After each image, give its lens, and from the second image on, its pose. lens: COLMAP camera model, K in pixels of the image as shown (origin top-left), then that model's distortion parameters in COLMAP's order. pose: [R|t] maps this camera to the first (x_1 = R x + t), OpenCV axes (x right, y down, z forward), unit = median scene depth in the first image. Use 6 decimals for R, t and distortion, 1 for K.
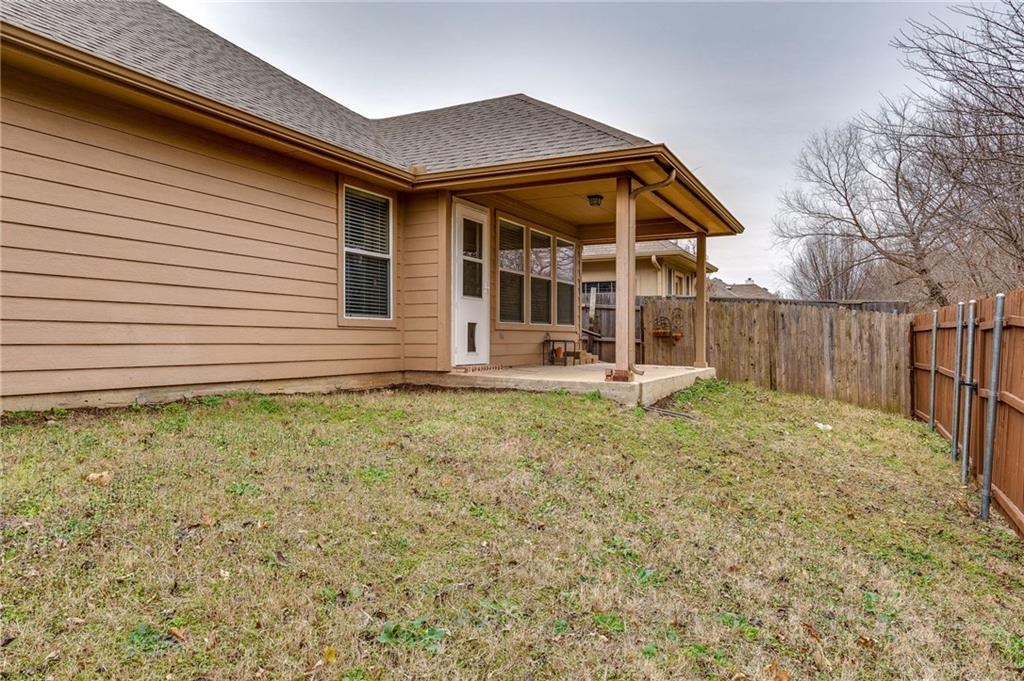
lens RADIAL K [[665.7, 0, 537.8], [0, 665.7, 343.1], [0, 0, 1]] dist [0.001869, -0.000294]
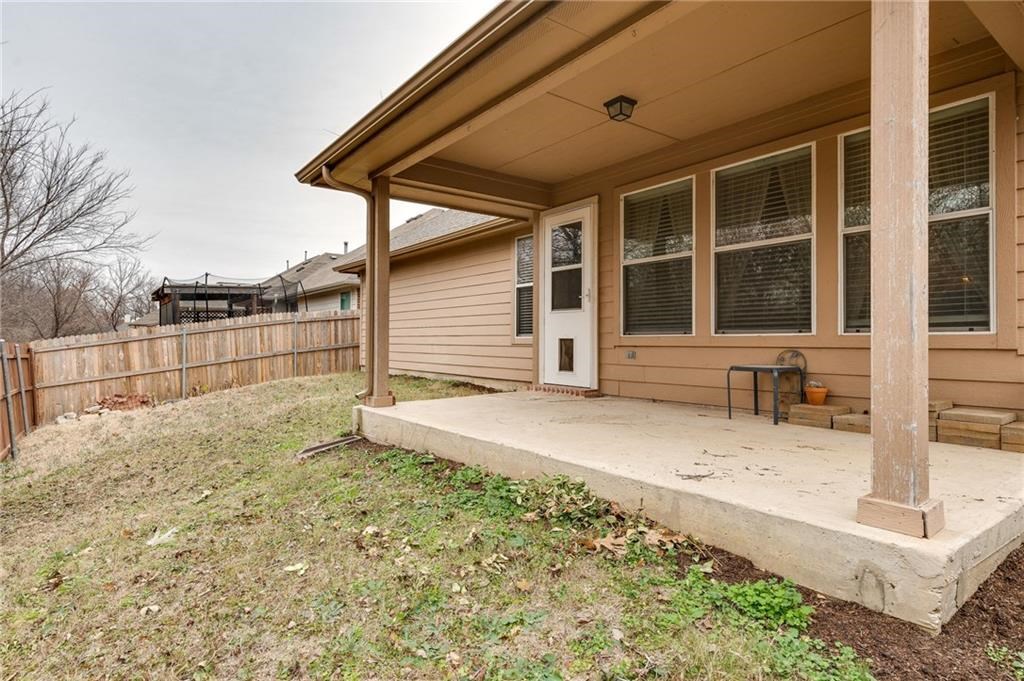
lens RADIAL K [[553.7, 0, 500.7], [0, 553.7, 336.5], [0, 0, 1]] dist [0.001684, 0.000226]
pose [[-0.498218, -0.006899, -0.867024, 0.591168], [-0.008172, 0.999961, -0.003262, -0.030038], [0.867013, 0.005460, -0.498256, 1.293234]]
